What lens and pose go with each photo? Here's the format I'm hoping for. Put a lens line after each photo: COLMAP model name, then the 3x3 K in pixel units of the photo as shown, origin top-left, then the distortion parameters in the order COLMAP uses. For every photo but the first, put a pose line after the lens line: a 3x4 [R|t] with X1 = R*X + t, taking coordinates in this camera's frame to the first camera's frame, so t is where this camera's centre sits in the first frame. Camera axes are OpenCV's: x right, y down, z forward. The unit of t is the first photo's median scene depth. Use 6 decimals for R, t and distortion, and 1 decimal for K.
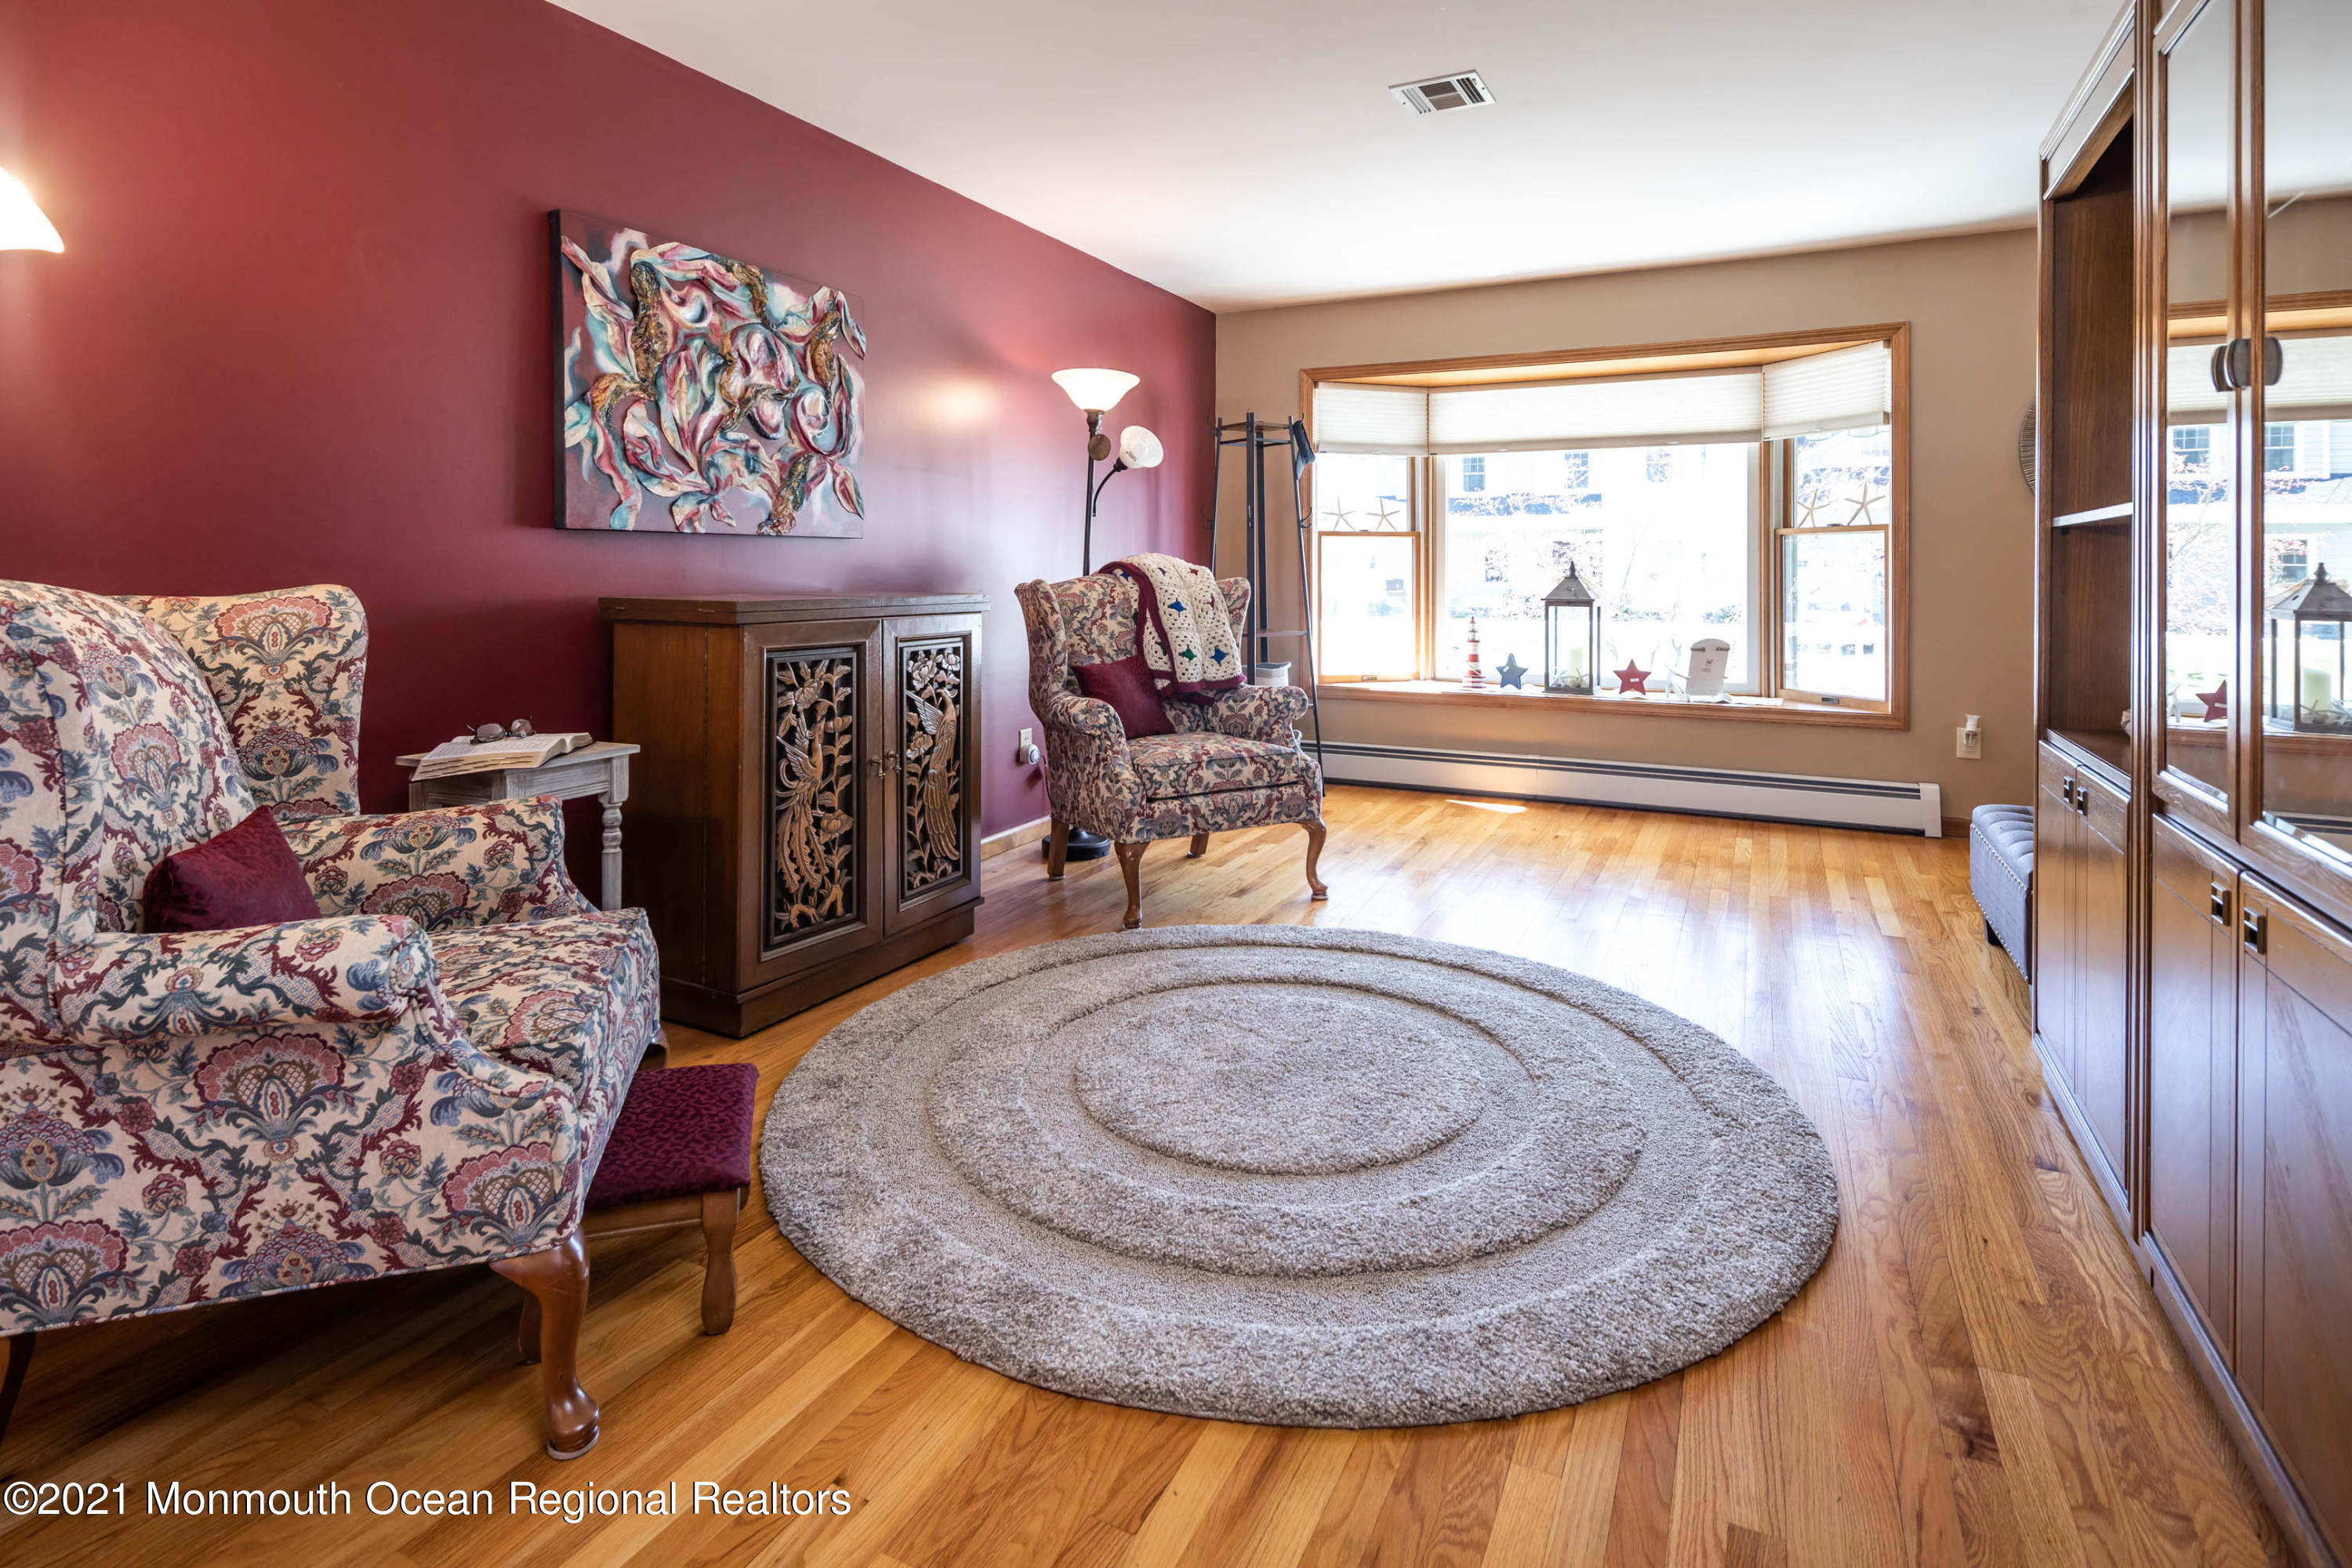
lens RADIAL K [[1164.2, 0, 1176.0], [0, 1164.2, 784.0], [0, 0, 1]] dist [0.000932, -0.000557]
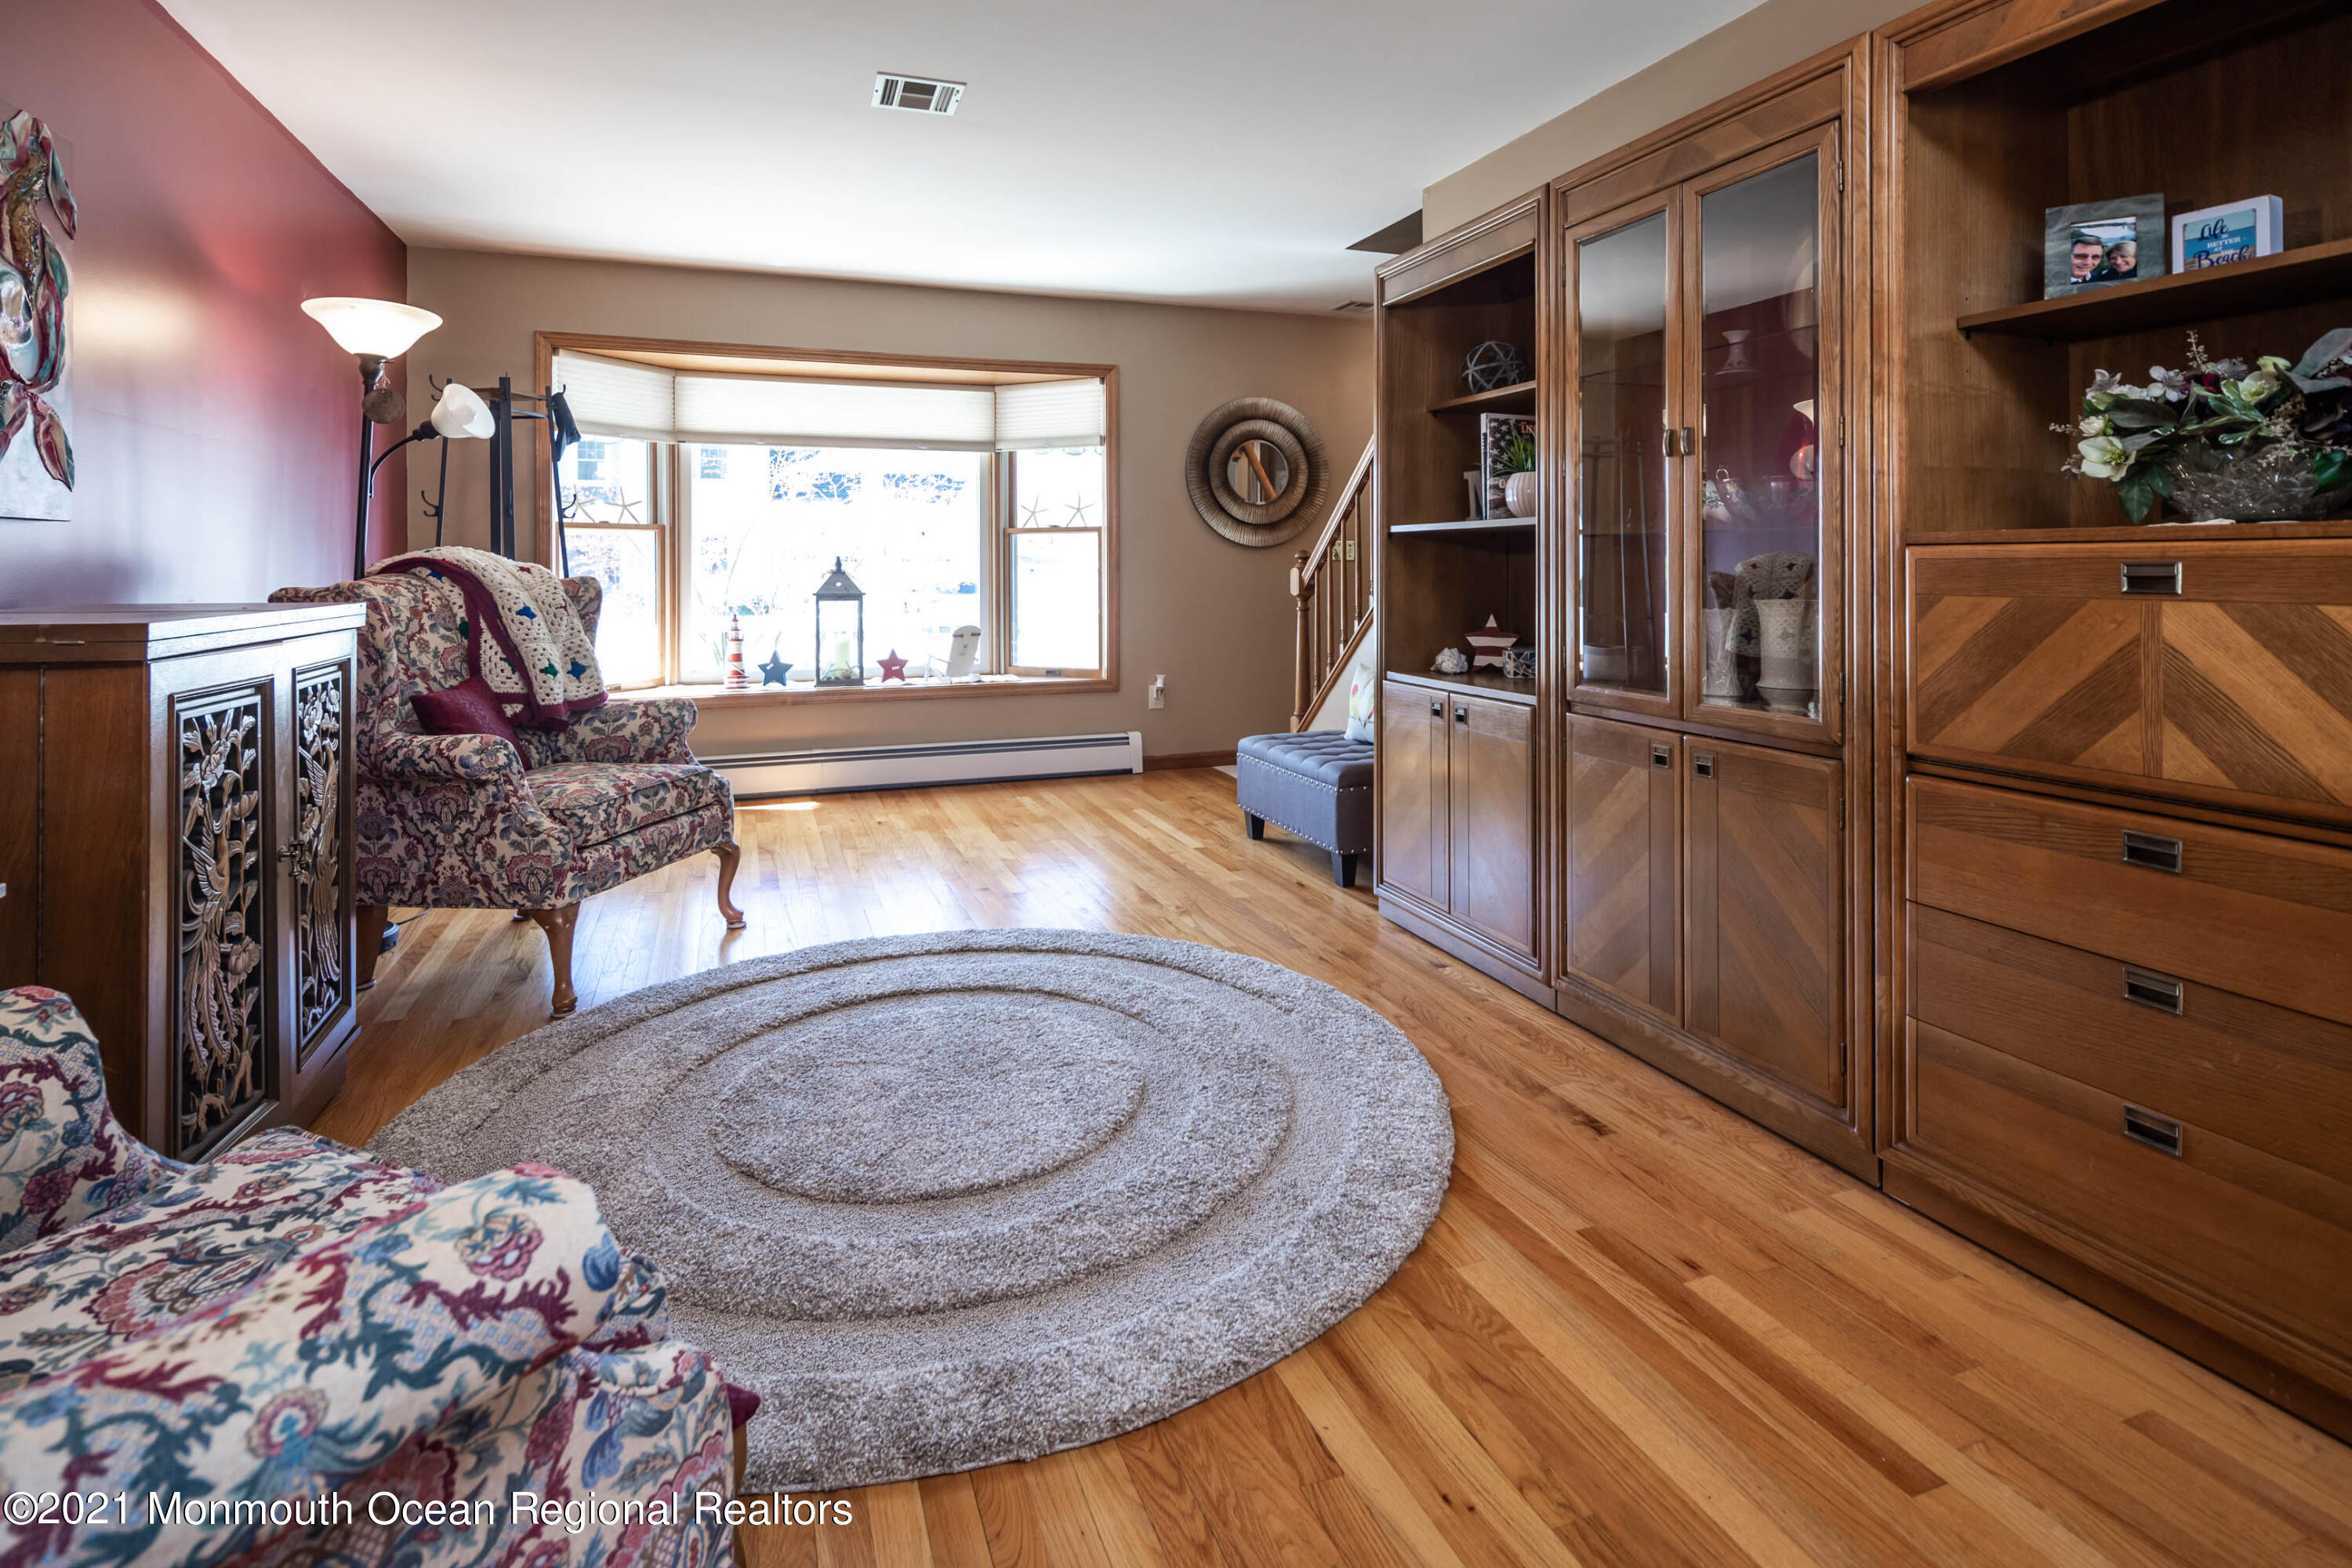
lens RADIAL K [[1158.2, 0, 1180.7], [0, 1158.2, 776.3], [0, 0, 1]] dist [0.003683, 0.000245]
pose [[0.680157, -0.137716, 0.720015, -0.296692], [0.138392, 0.988656, 0.058367, -0.024567], [-0.719885, 0.059946, 0.691500, 0.123146]]
